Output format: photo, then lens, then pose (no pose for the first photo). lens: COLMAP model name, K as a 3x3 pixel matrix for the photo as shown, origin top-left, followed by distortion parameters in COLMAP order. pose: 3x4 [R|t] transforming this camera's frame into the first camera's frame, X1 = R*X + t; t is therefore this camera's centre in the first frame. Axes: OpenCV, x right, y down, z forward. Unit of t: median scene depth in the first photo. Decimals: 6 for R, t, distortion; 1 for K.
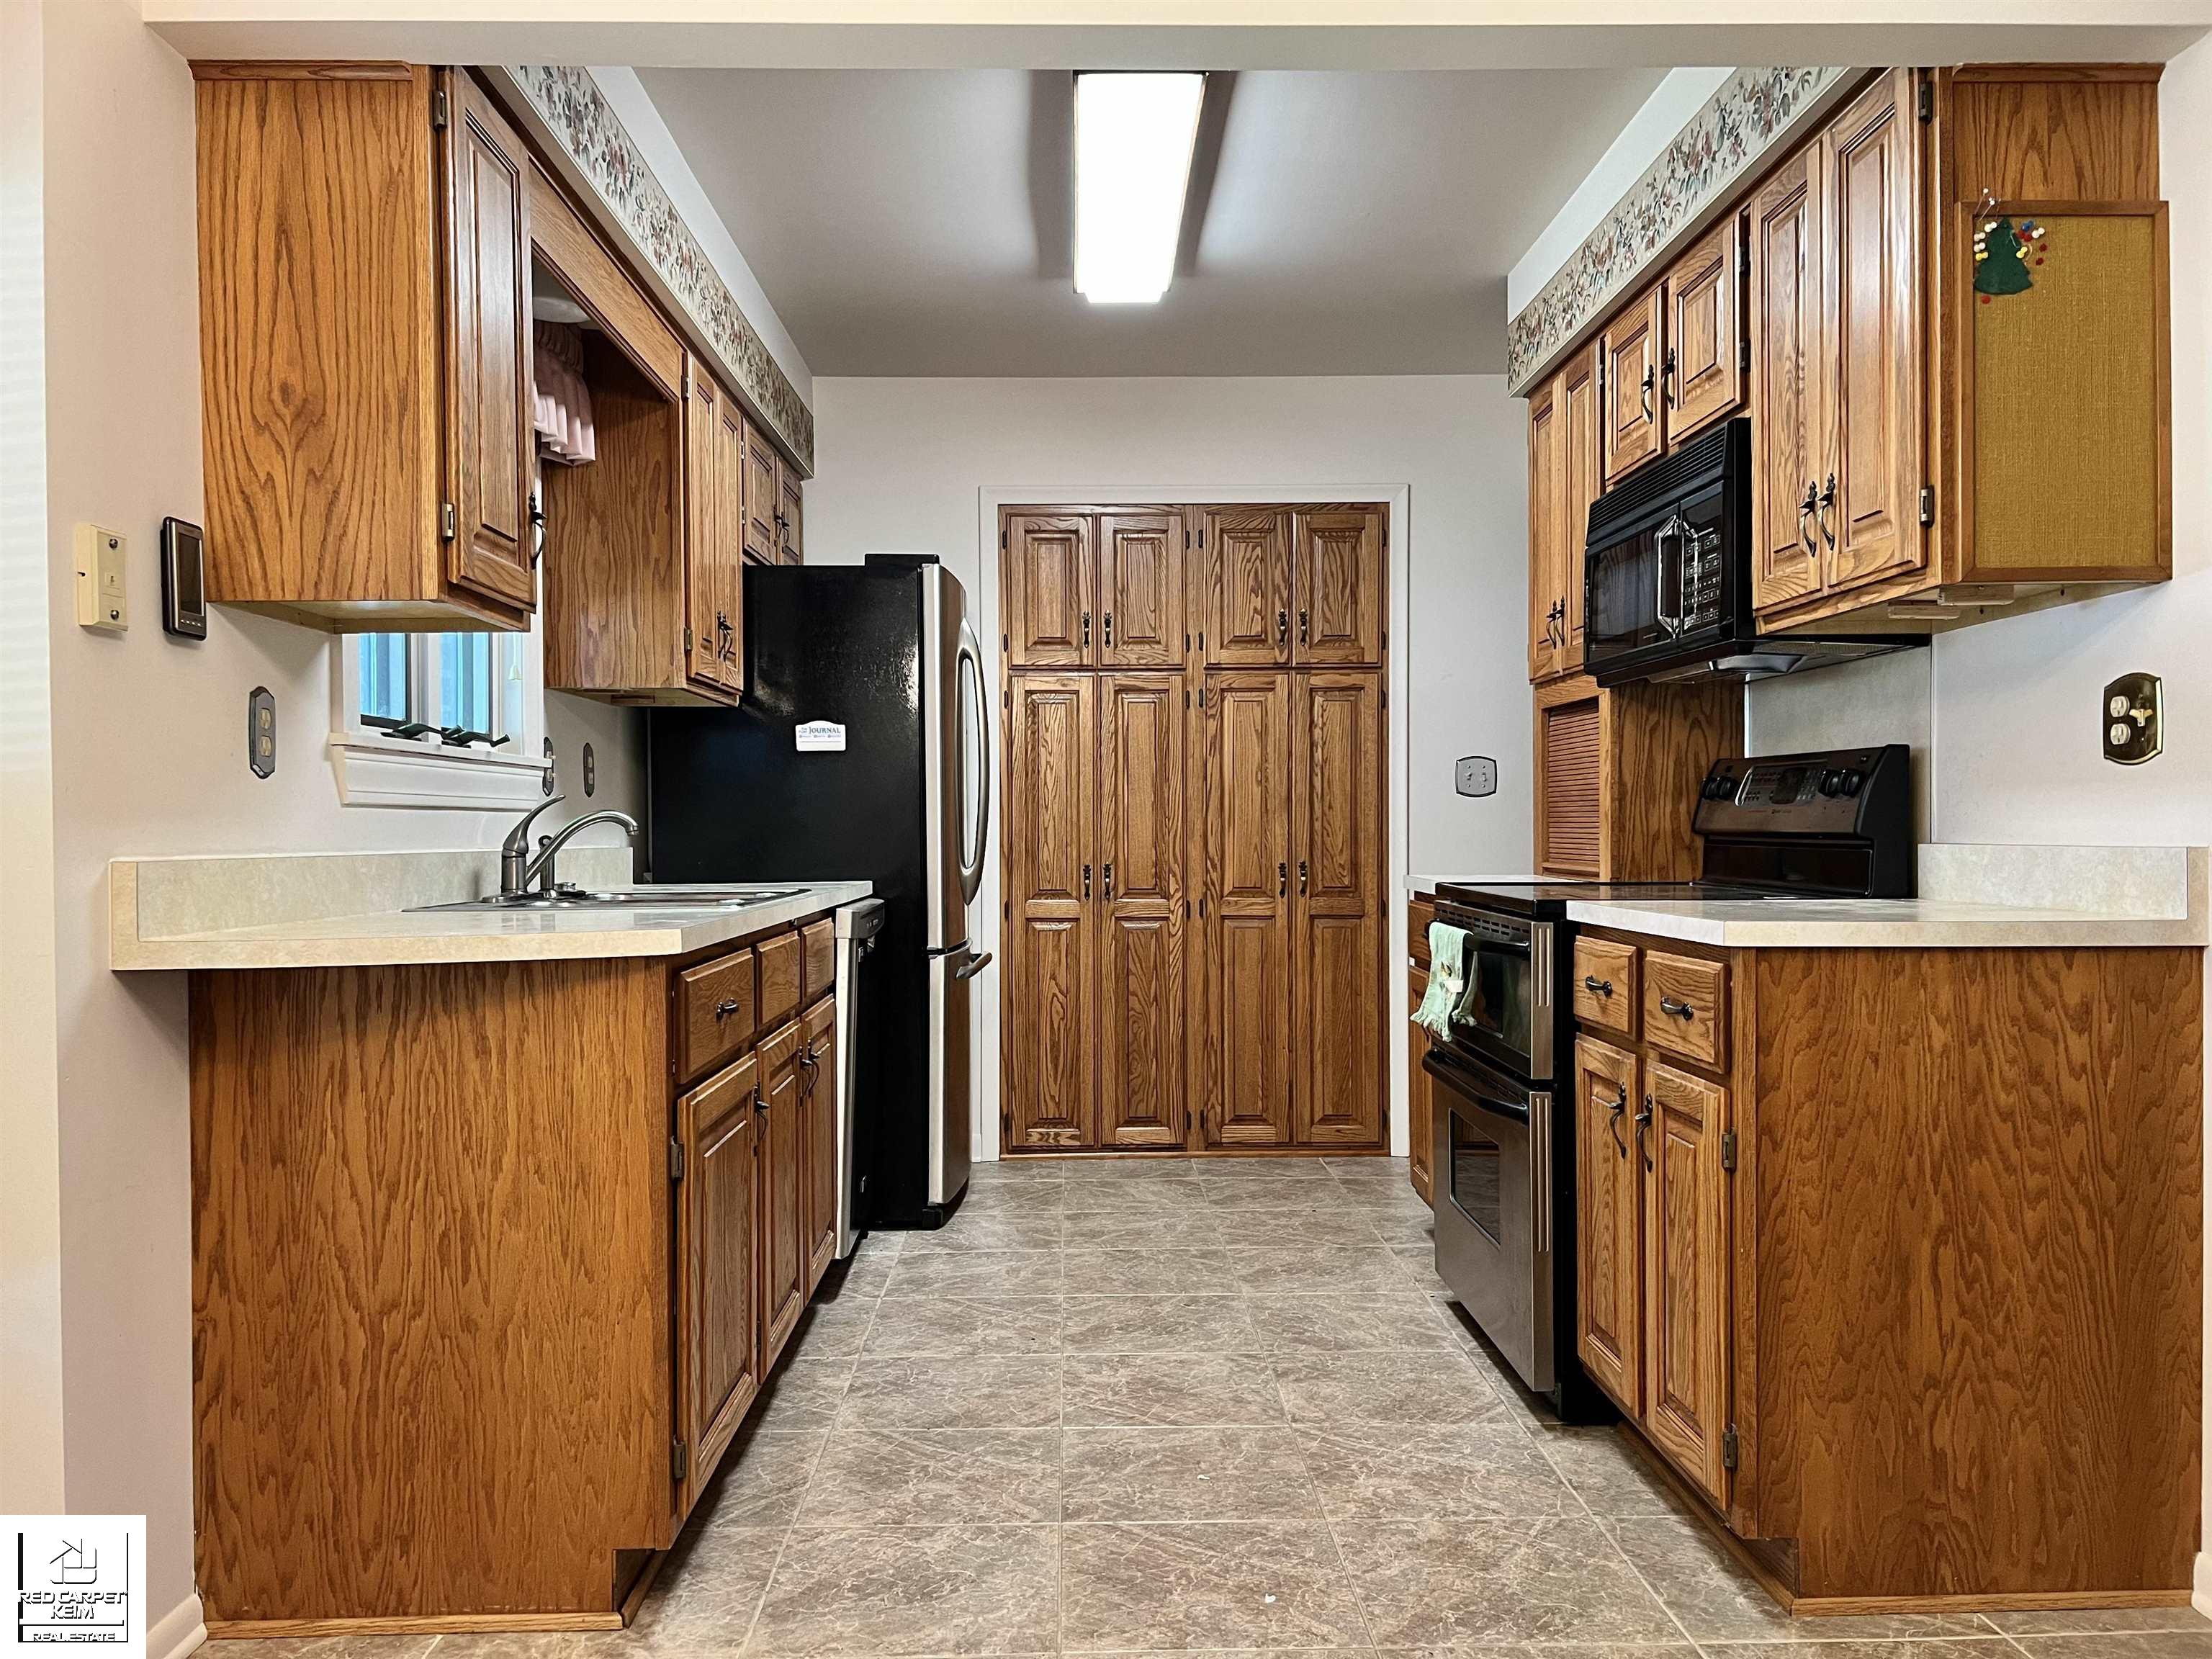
lens RADIAL K [[1663.1, 0, 1104.7], [0, 1663.1, 842.8], [0, 0, 1]] dist [0.041445, -0.046315]
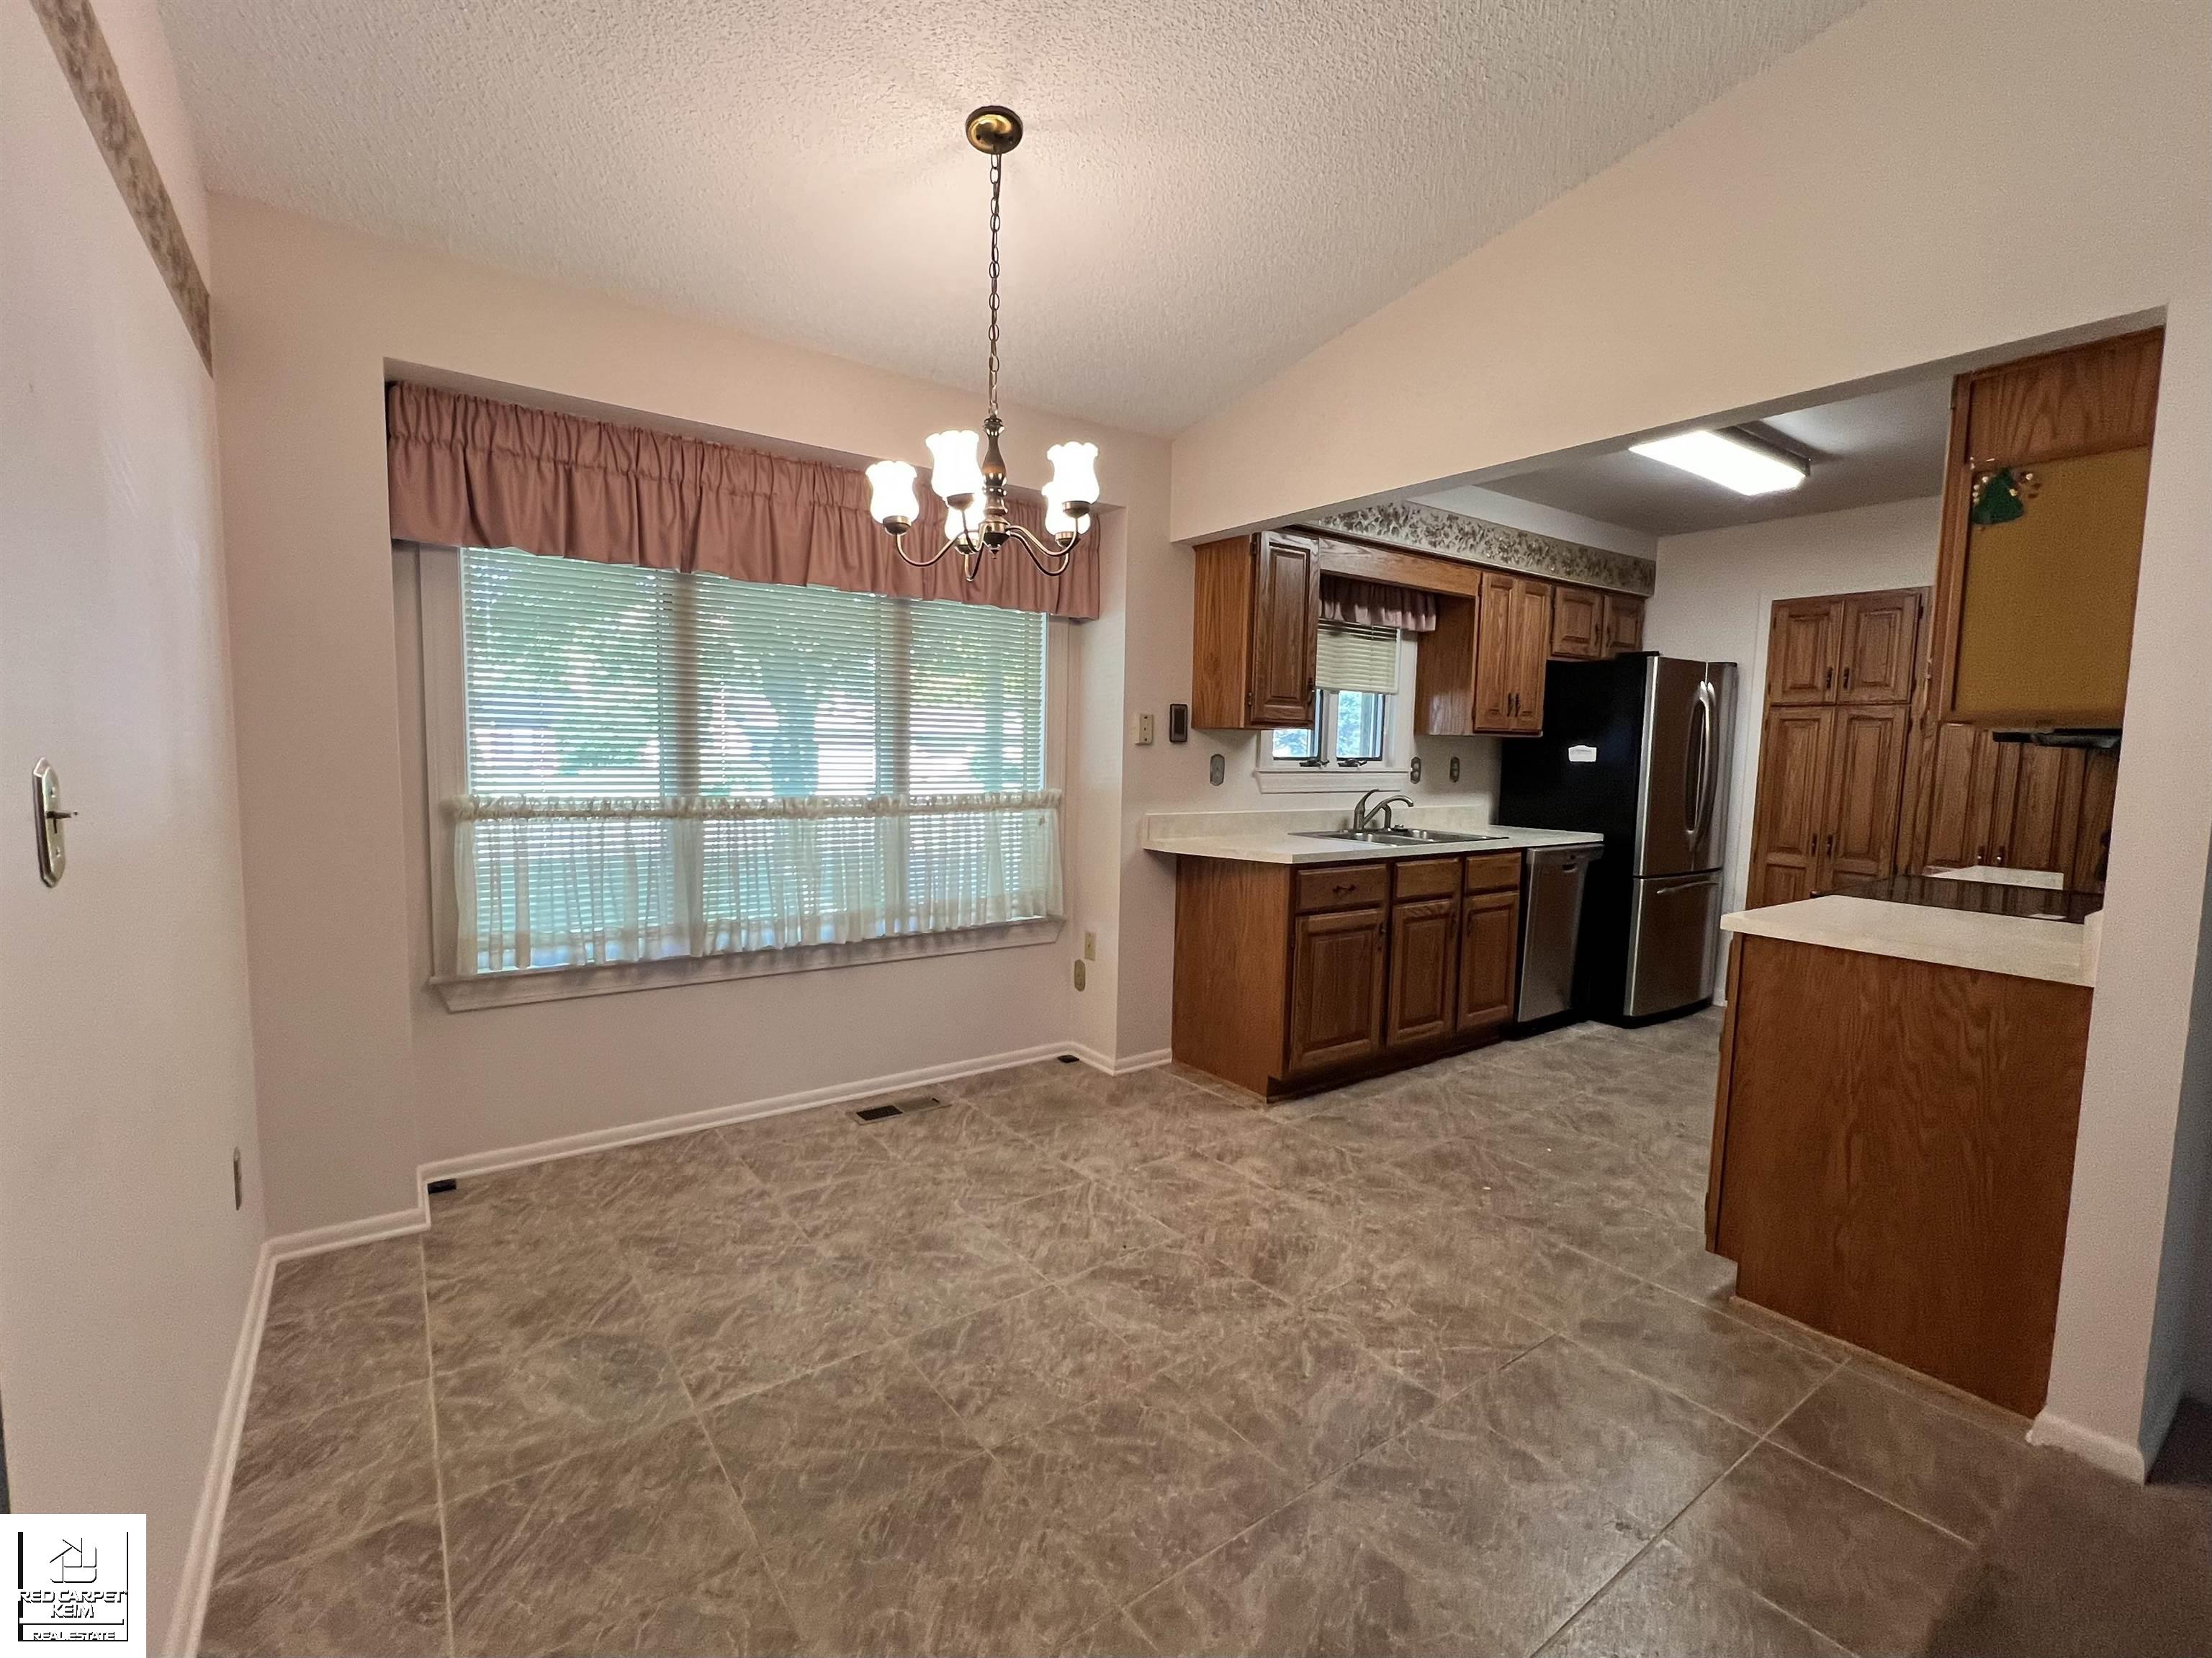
lens RADIAL K [[987.6, 0, 1107.4], [0, 987.6, 830.4], [0, 0, 1]] dist [-0.000240, 0.001007]
pose [[0.573044, 0.091074, -0.814448, 0.708560], [-0.032950, 0.995563, 0.088143, -0.095890], [0.818862, -0.023674, 0.573502, -0.117481]]
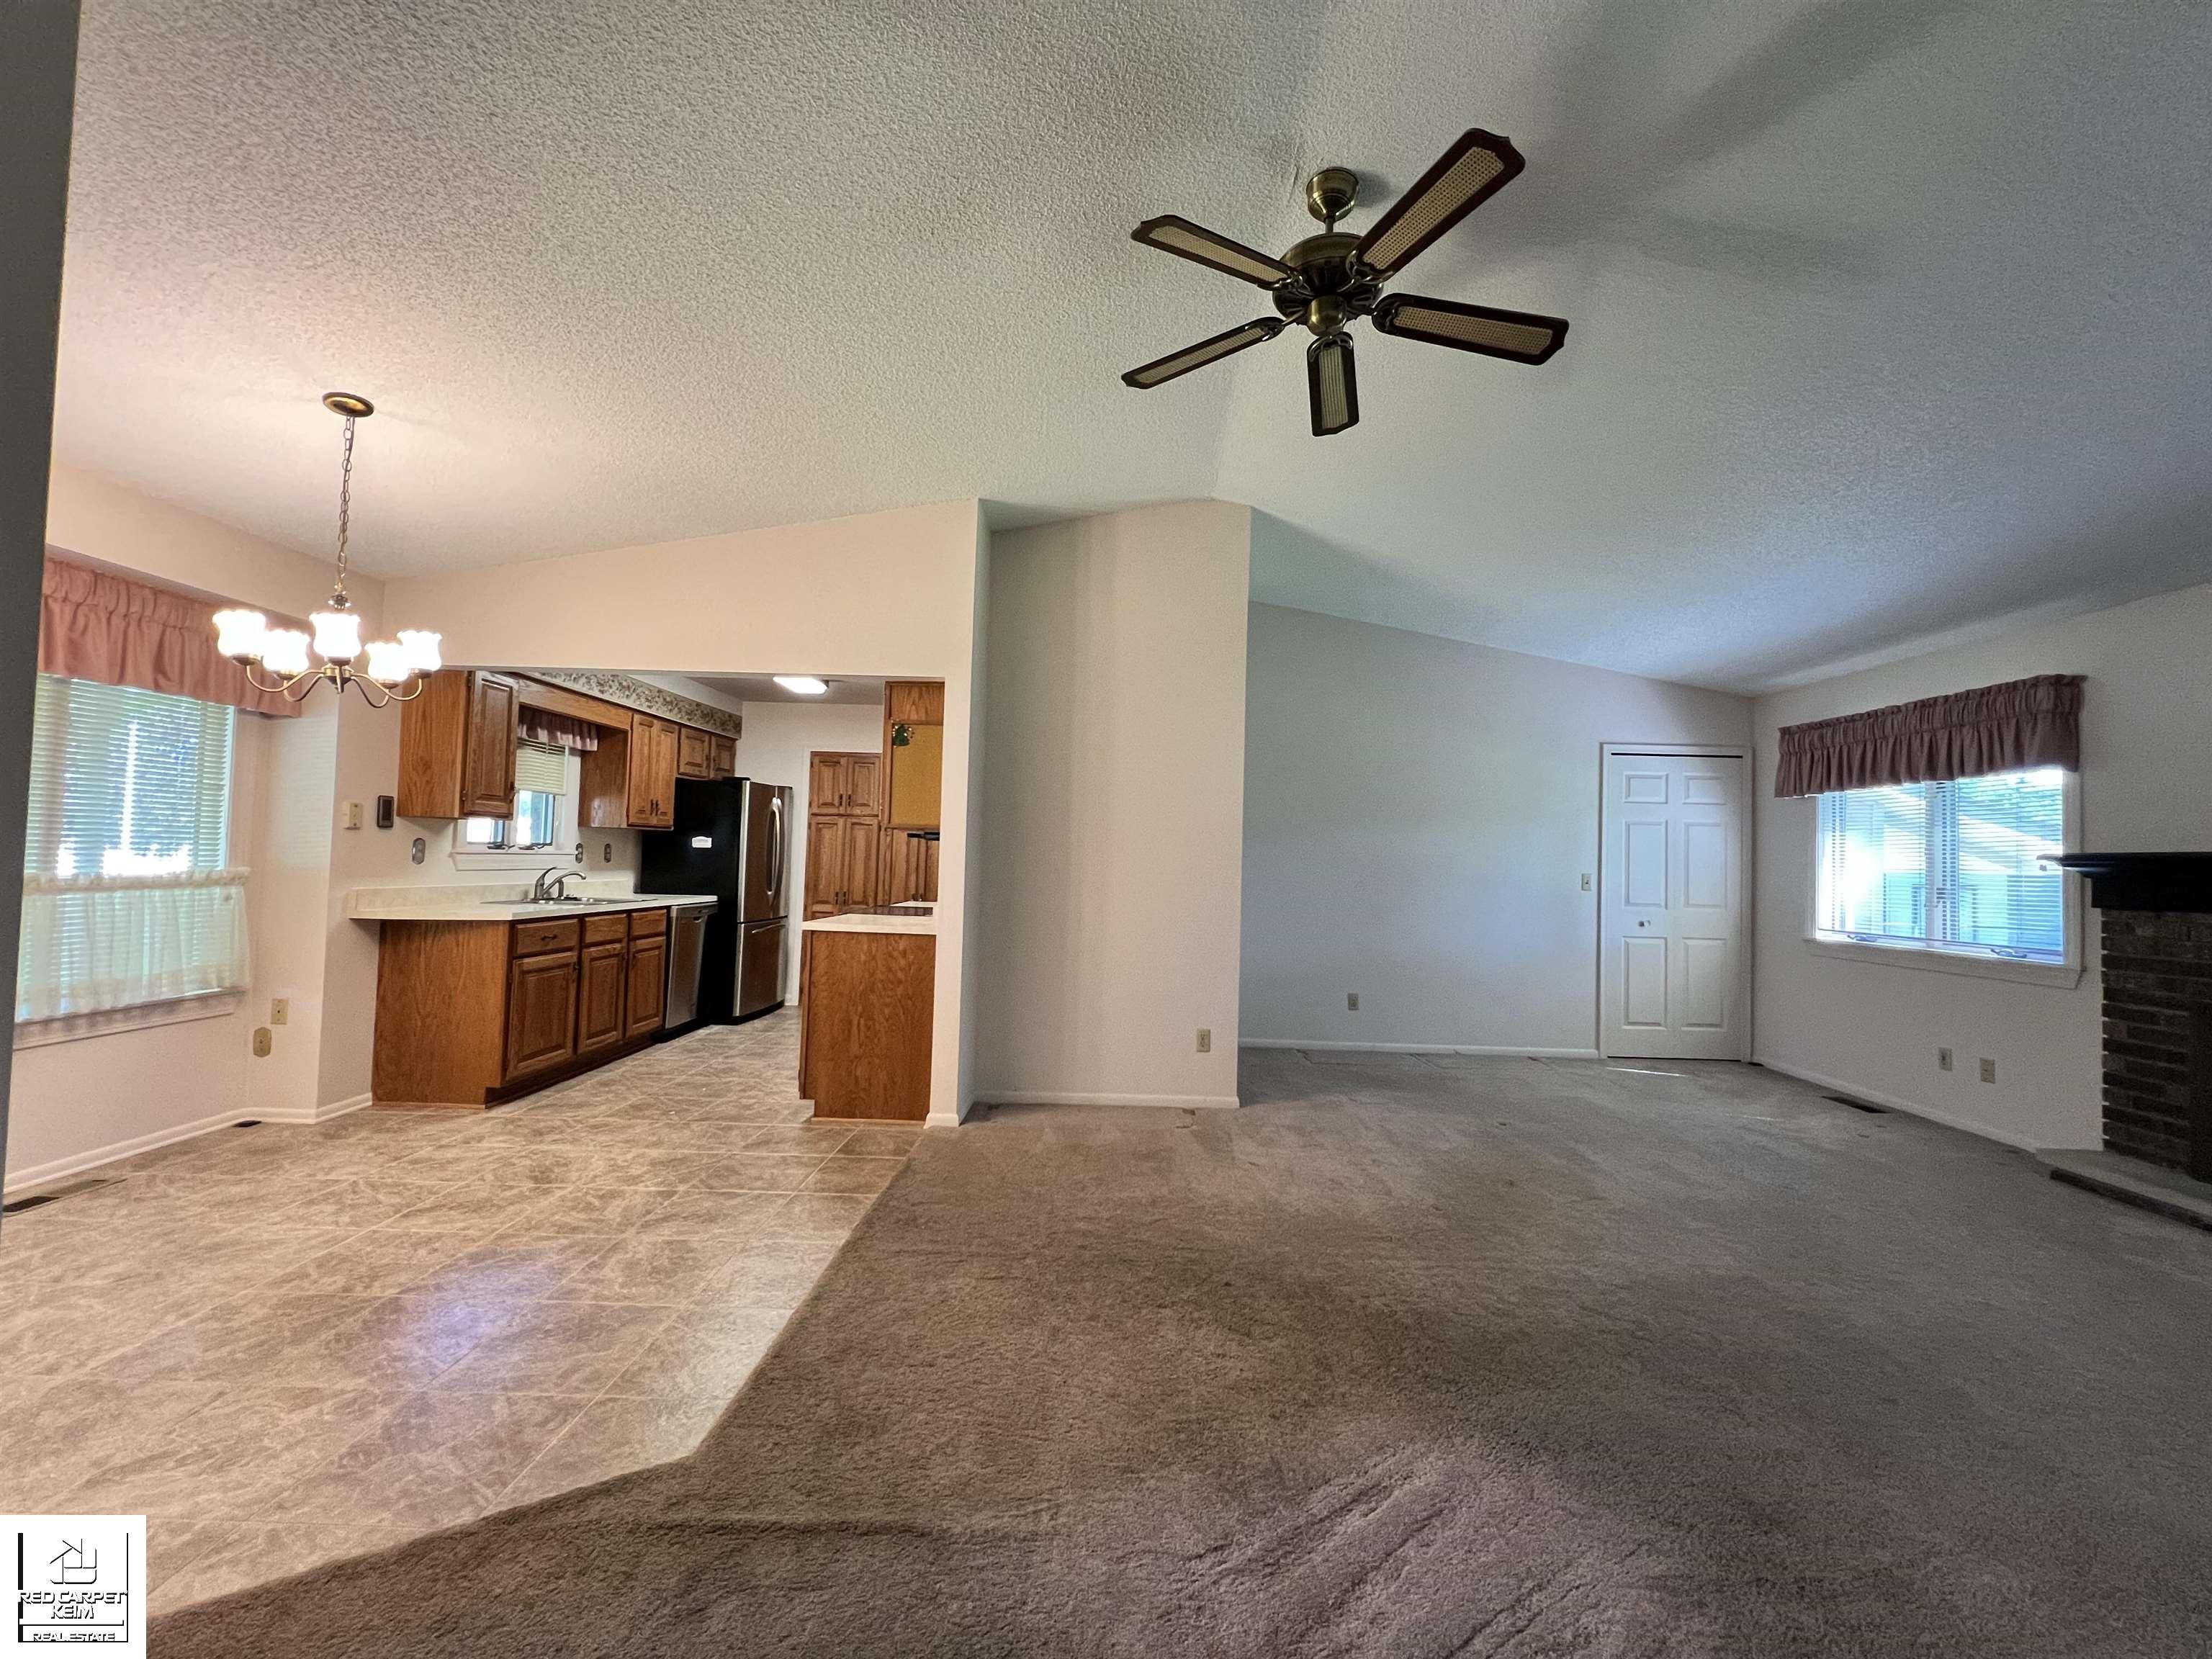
lens RADIAL K [[885.4, 0, 1106.0], [0, 885.4, 831.5], [0, 0, 1]] dist [-0.002490, 0.000629]
pose [[0.998603, 0.036090, -0.038605, 0.901831], [-0.037657, 0.998463, -0.040672, -0.077736], [0.037078, 0.042069, 0.998426, -0.711016]]
